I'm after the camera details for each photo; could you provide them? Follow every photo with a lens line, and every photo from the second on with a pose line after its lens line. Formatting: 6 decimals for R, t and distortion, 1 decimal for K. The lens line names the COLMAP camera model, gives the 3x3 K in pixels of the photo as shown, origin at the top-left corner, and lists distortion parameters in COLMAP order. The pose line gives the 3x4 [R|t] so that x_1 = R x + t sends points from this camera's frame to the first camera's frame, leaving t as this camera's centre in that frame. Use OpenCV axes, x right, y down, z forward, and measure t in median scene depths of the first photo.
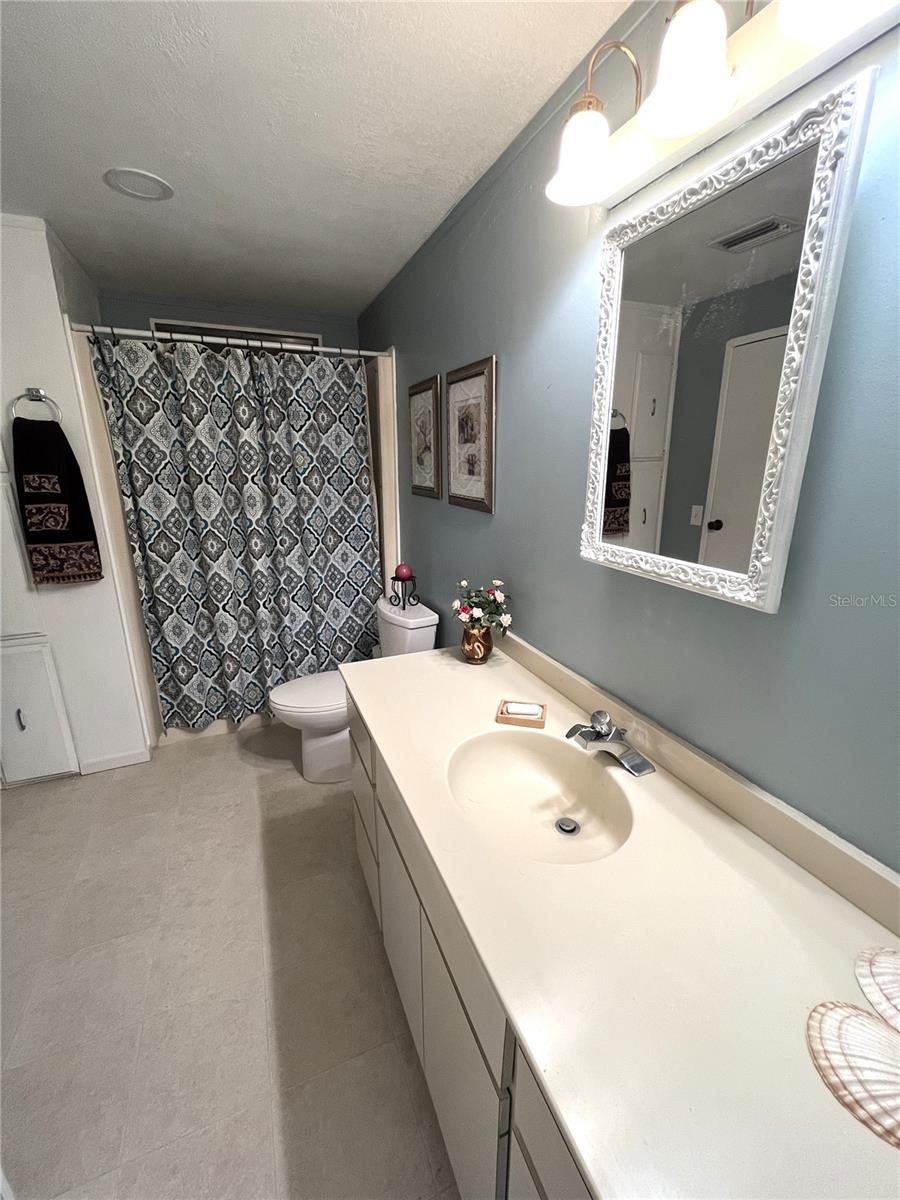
lens RADIAL K [[486.3, 0, 447.9], [0, 486.3, 600.2], [0, 0, 1]] dist [-0.001630, -0.000437]
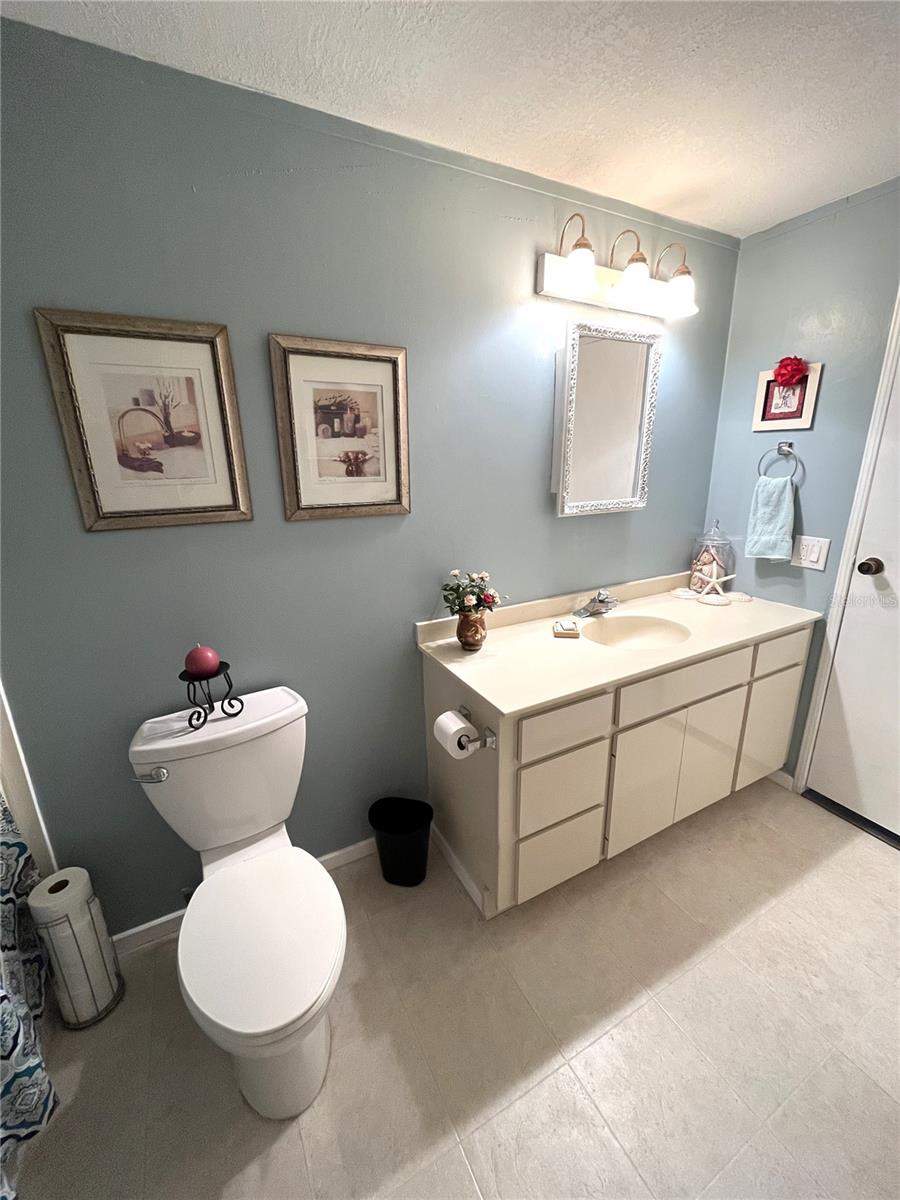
lens RADIAL K [[486.3, 0, 453.2], [0, 486.3, 597.2], [0, 0, 1]] dist [-0.001630, -0.000437]
pose [[-0.100294, -0.280888, 0.954486, -0.863592], [0.287709, 0.910152, 0.298072, -0.282988], [-0.952452, 0.304509, -0.010469, 0.961051]]
